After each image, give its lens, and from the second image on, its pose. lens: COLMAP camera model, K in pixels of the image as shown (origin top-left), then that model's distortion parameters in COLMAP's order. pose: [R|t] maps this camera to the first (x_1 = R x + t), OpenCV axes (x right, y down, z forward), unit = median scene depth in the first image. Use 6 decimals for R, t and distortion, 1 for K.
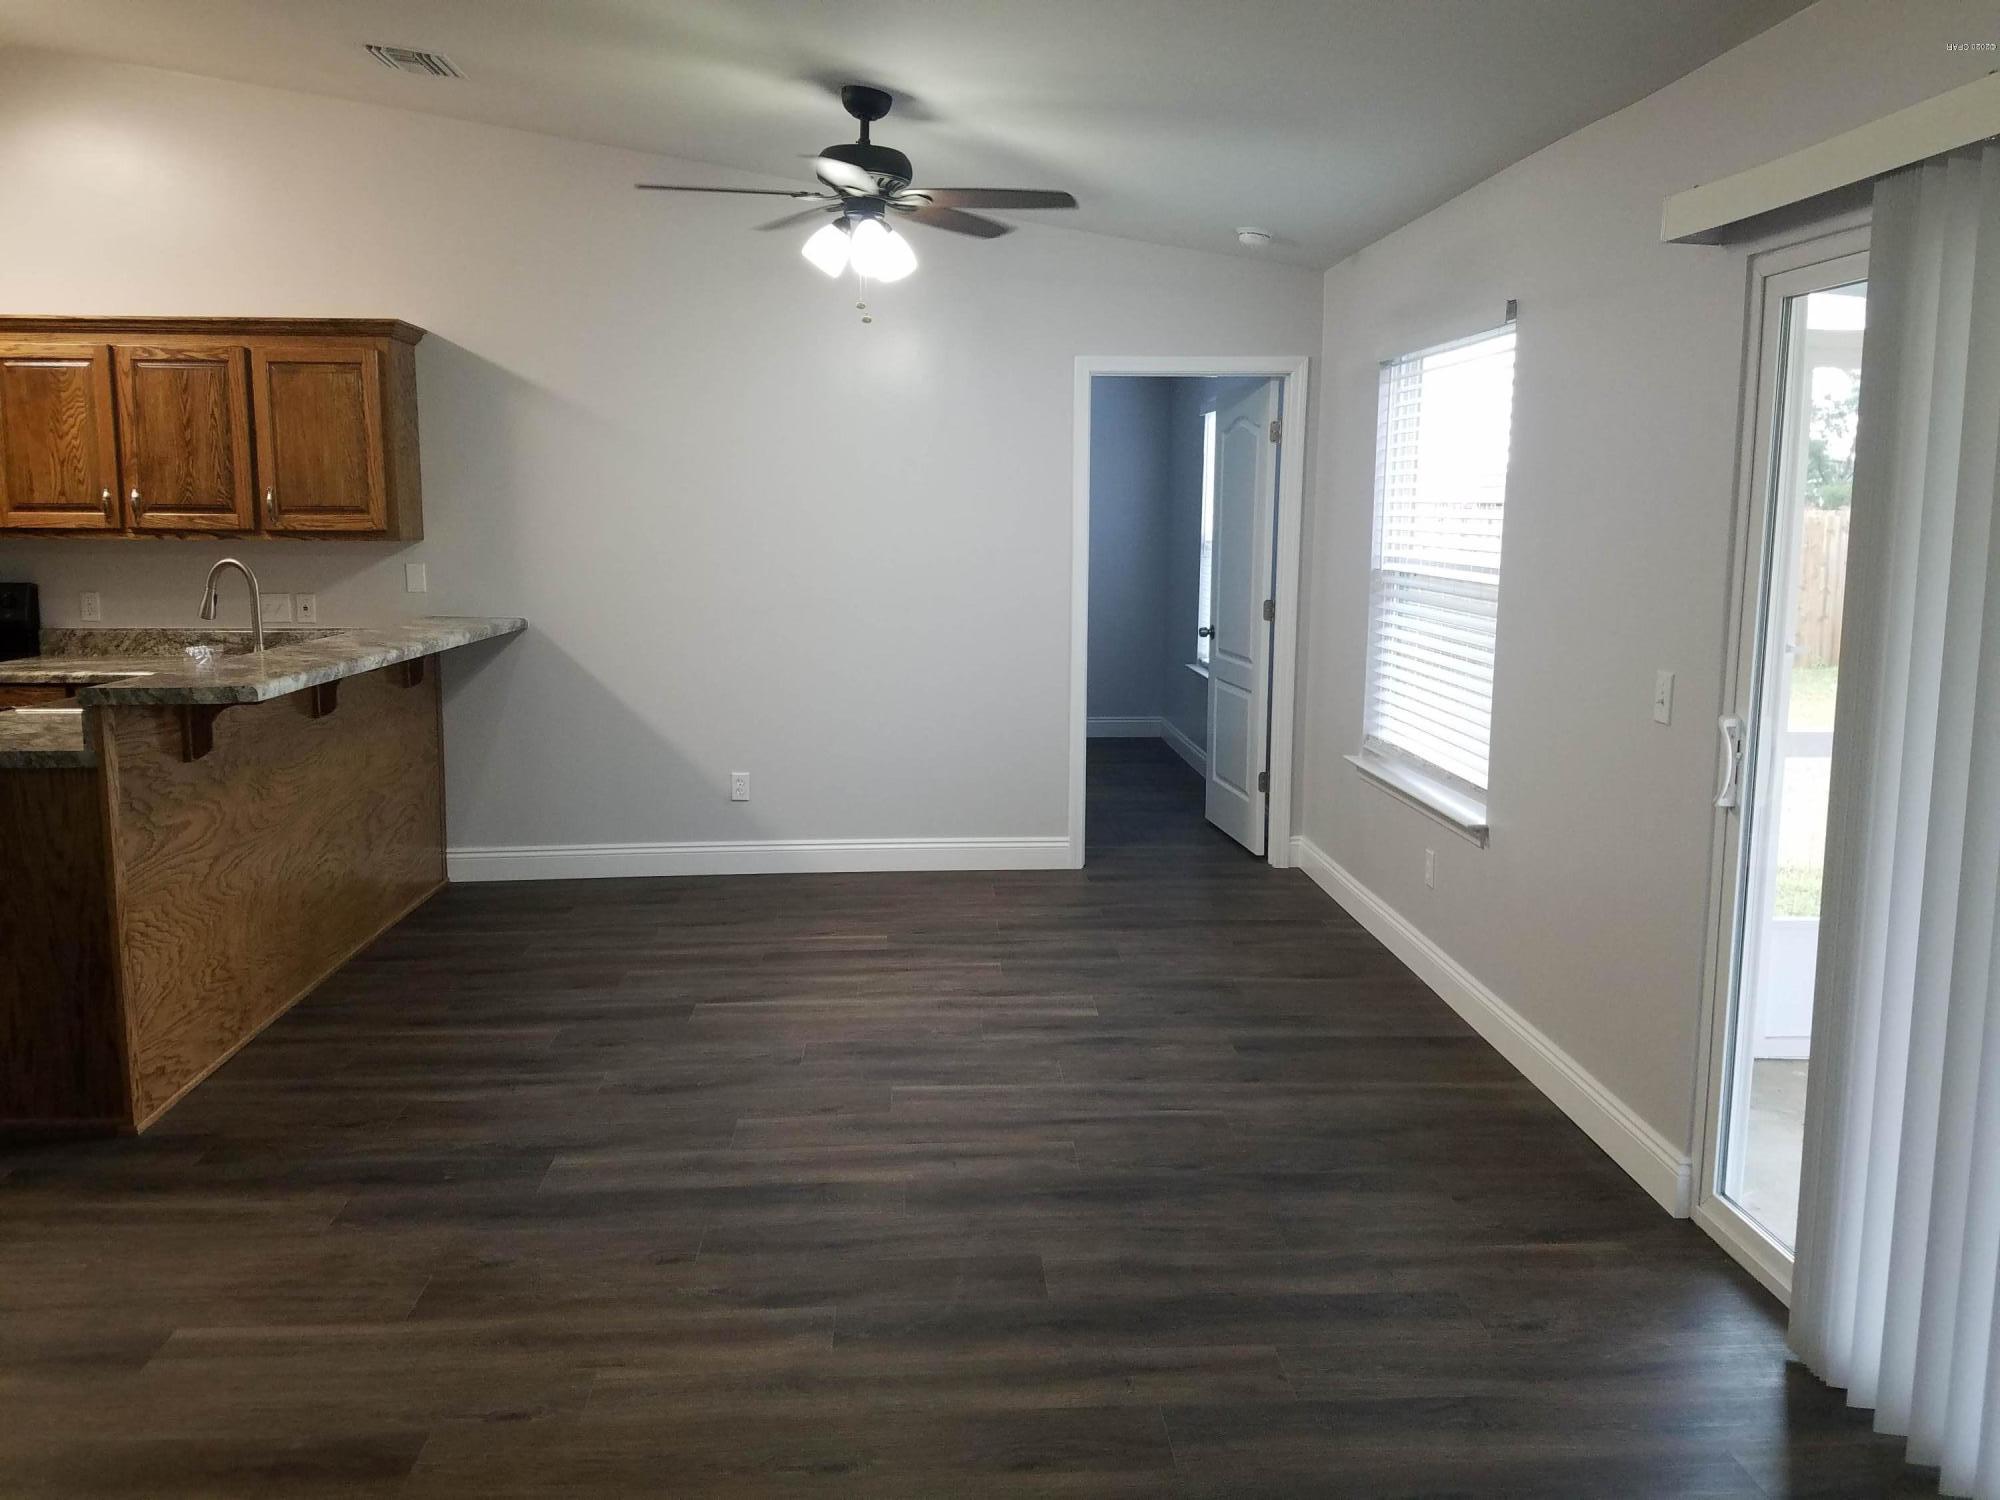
lens RADIAL K [[1568.8, 0, 1002.9], [0, 1568.8, 718.2], [0, 0, 1]] dist [0.095430, -0.115342]
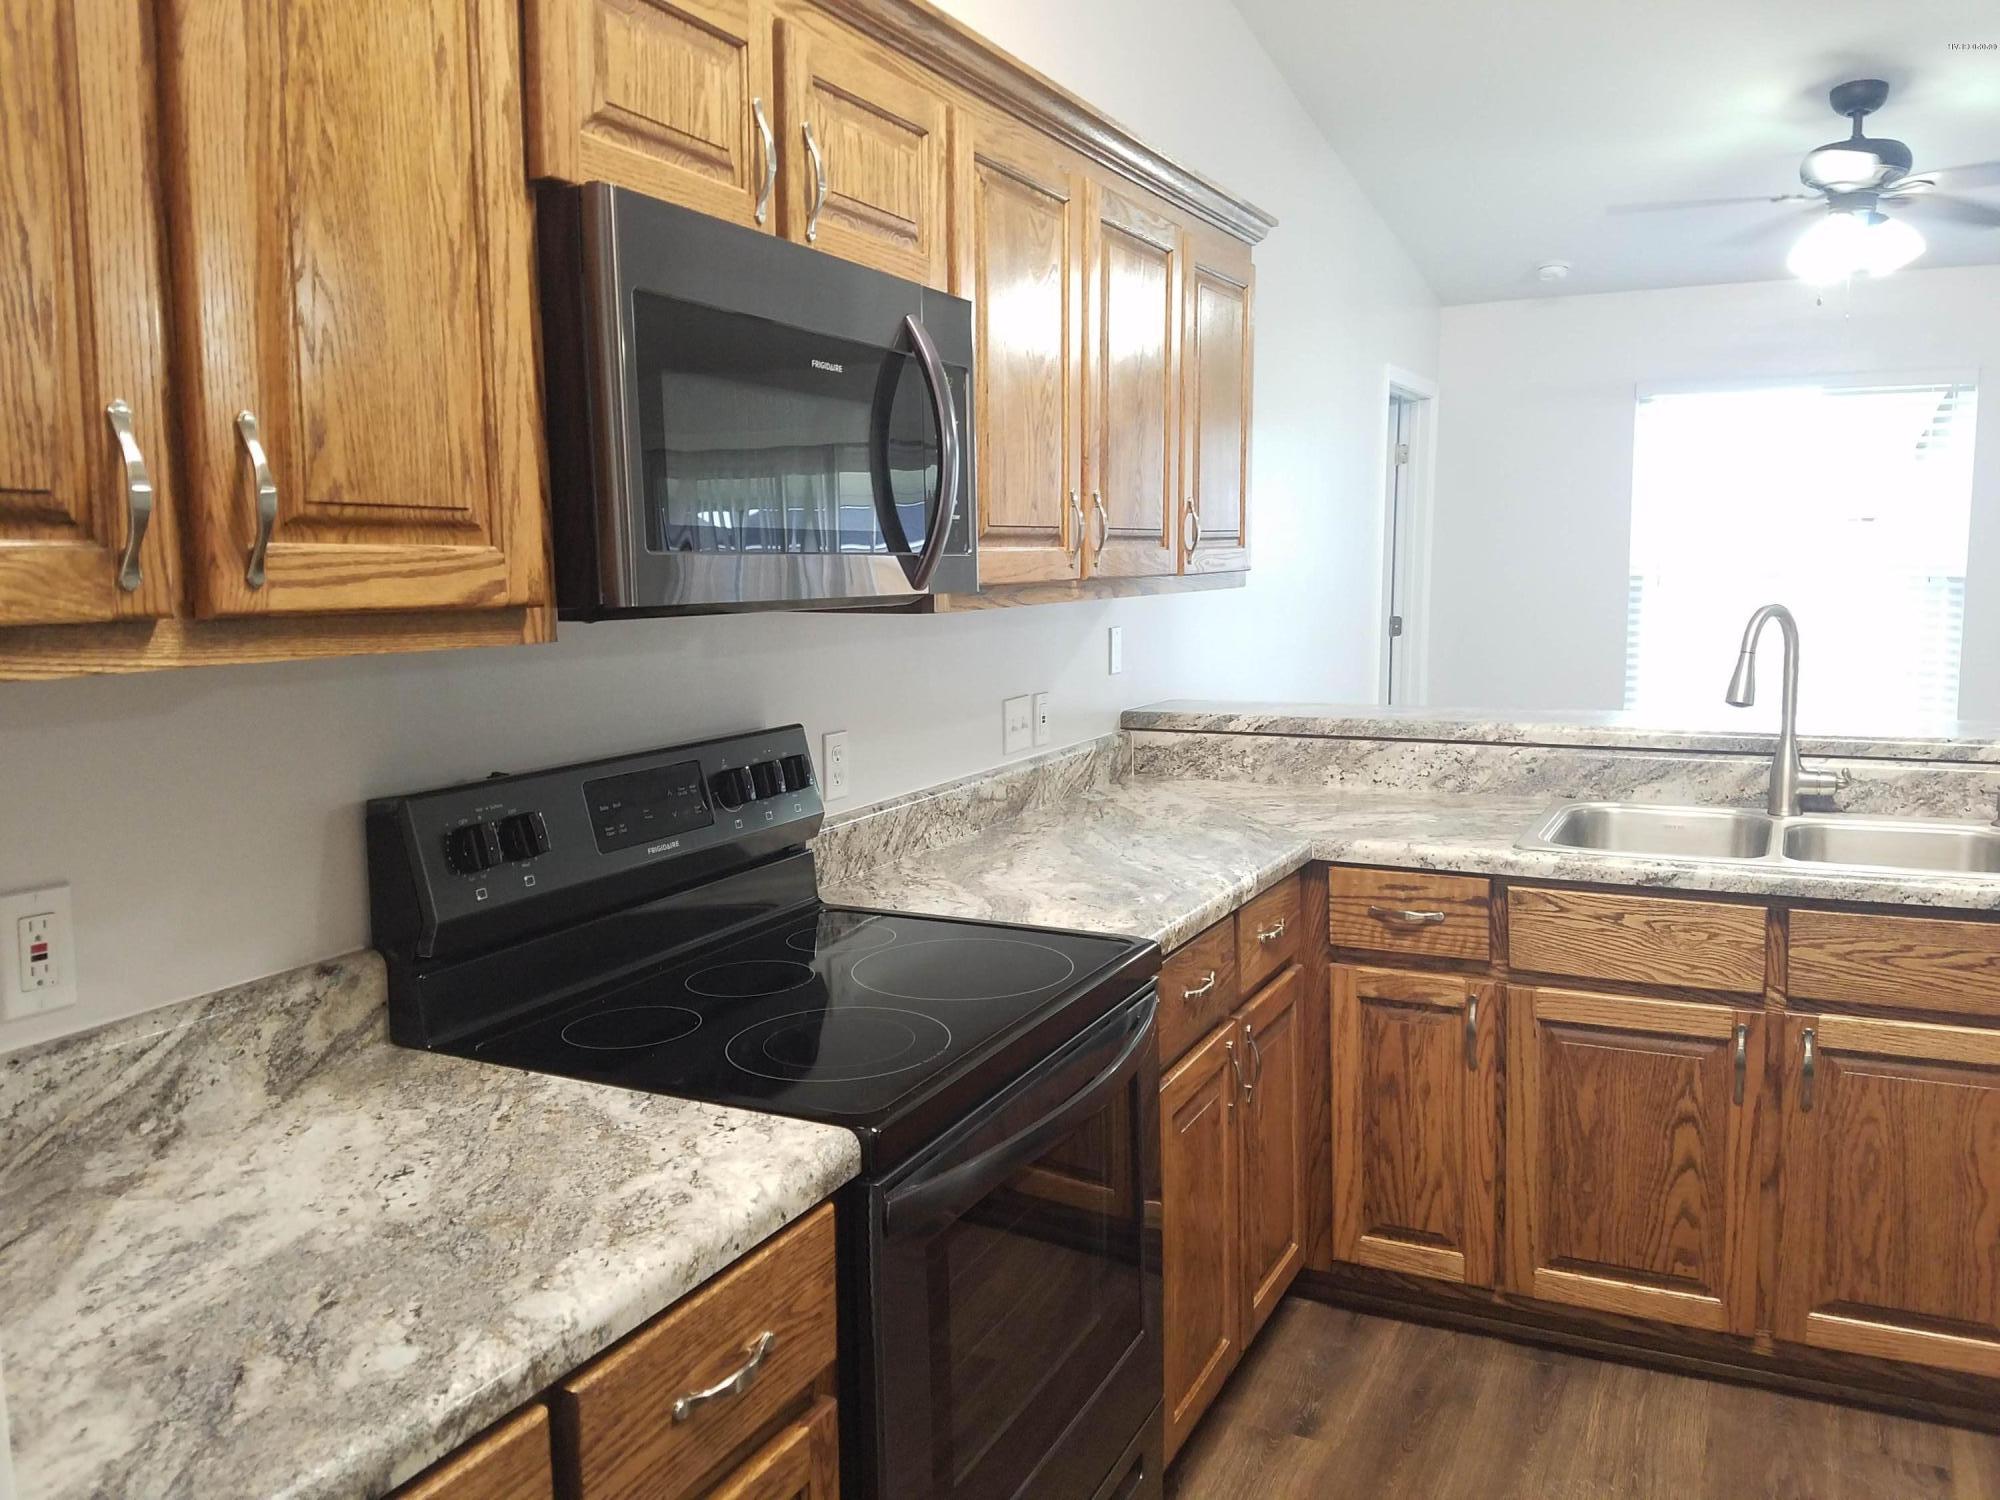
lens RADIAL K [[1523.5, 0, 1012.9], [0, 1523.5, 727.8], [0, 0, 1]] dist [0.185713, -0.297101]
pose [[0.490534, -0.113561, 0.863991, -1.183757], [0.130807, 0.989834, 0.055835, -0.127569], [-0.861548, 0.085627, 0.500402, 0.987606]]
